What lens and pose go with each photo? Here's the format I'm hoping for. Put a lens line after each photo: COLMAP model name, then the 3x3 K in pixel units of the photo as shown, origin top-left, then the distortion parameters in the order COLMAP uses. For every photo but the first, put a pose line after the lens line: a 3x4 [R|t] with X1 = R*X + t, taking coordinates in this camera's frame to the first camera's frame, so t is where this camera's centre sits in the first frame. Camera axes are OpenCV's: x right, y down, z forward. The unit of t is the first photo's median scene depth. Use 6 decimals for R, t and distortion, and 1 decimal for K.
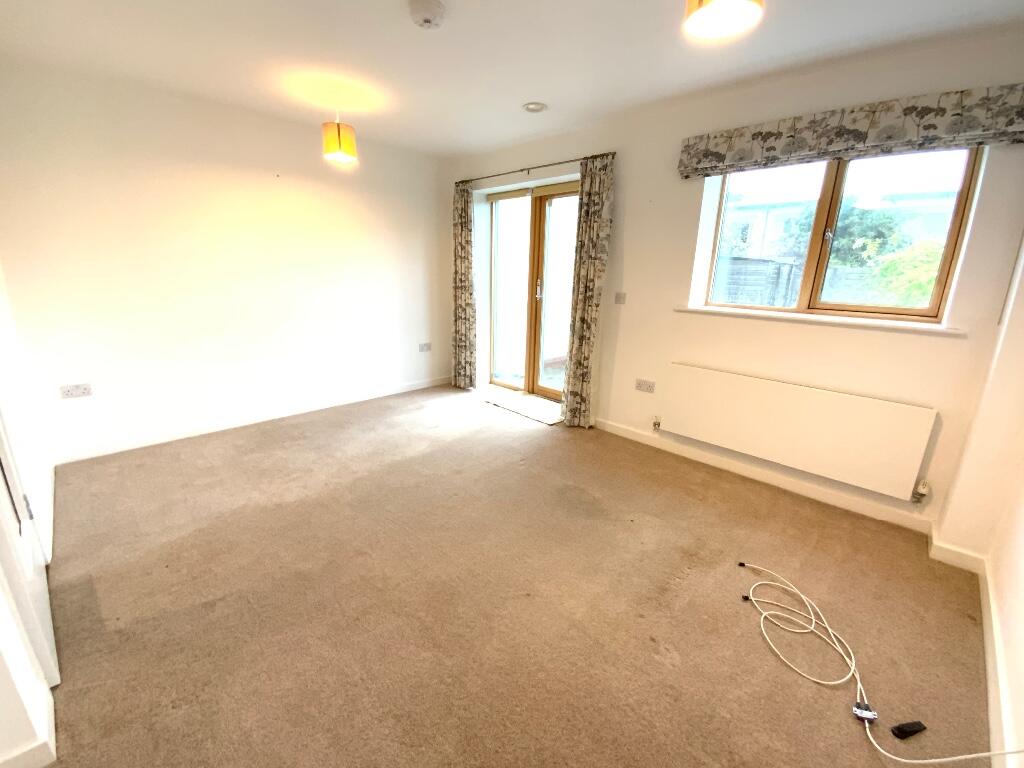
lens RADIAL K [[410.9, 0, 512.3], [0, 410.9, 386.9], [0, 0, 1]] dist [-0.000086, -0.011529]
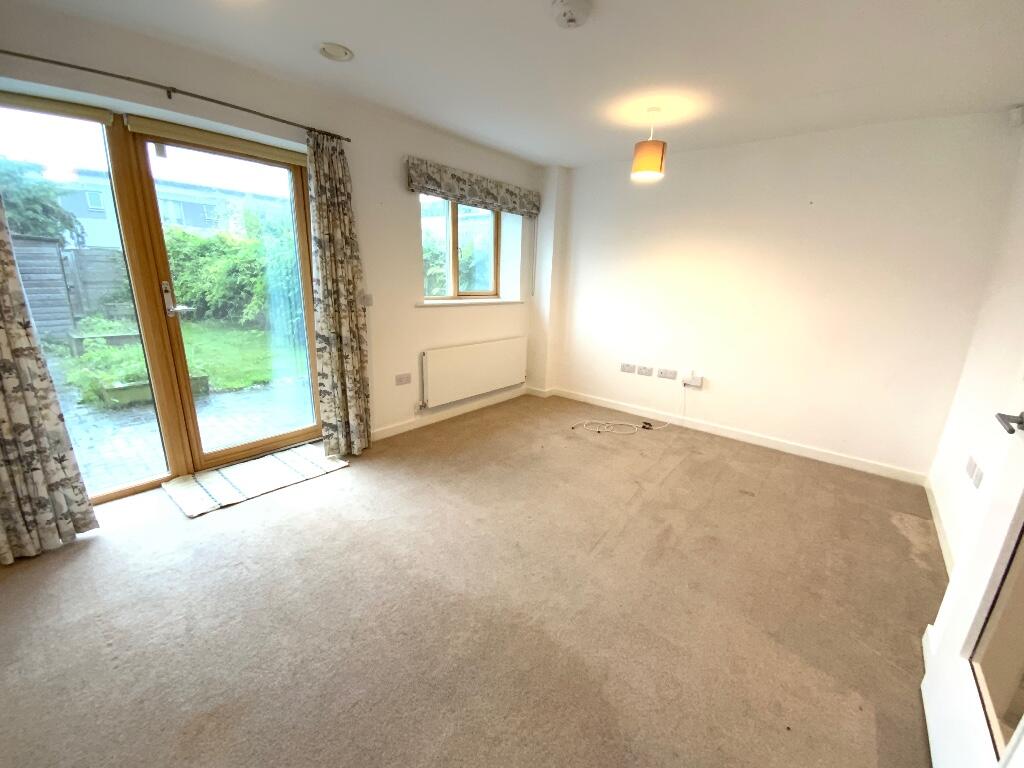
lens RADIAL K [[410.9, 0, 512.3], [0, 410.9, 386.9], [0, 0, 1]] dist [-0.000086, -0.011529]
pose [[-0.078771, -0.284953, 0.955299, -0.805023], [0.237068, 0.925432, 0.295592, -0.257628], [-0.968294, 0.249755, -0.005345, 0.815112]]
